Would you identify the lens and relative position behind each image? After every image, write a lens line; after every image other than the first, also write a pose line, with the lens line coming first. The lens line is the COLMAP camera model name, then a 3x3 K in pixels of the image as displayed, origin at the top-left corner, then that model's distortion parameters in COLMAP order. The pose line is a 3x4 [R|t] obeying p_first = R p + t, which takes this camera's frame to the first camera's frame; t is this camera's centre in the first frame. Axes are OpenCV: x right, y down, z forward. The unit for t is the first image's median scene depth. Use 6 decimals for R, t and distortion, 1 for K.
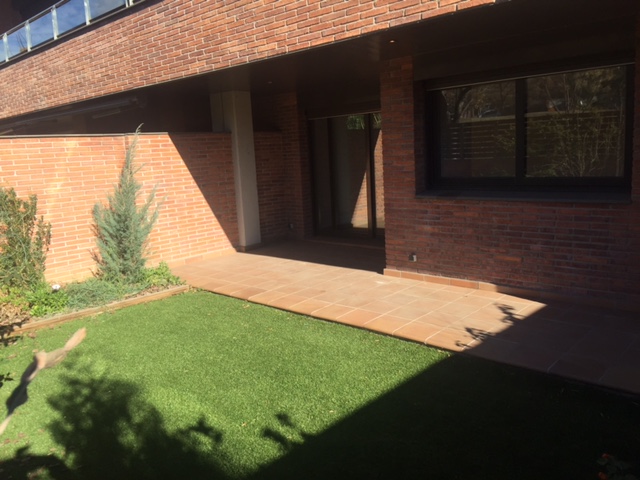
lens RADIAL K [[546.2, 0, 319.3], [0, 546.2, 233.7], [0, 0, 1]] dist [0.100856, -0.152409]
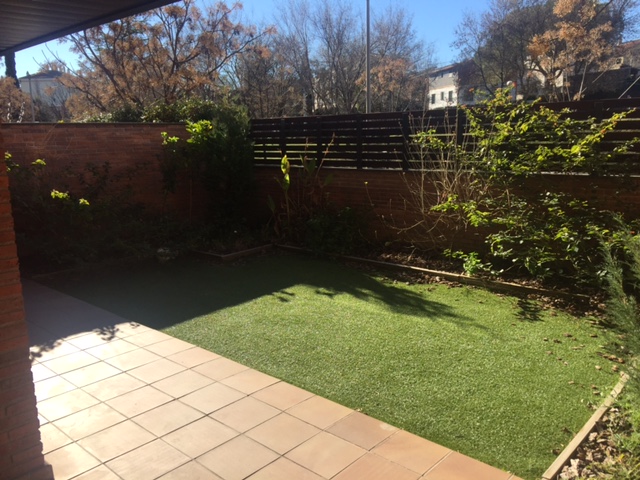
lens RADIAL K [[546.2, 0, 319.3], [0, 546.2, 233.7], [0, 0, 1]] dist [0.100856, -0.152409]
pose [[-0.996254, 0.085888, -0.010008, -0.128738], [0.078011, 0.942688, 0.324428, -0.296949], [0.037299, 0.322432, -0.945857, 1.865127]]
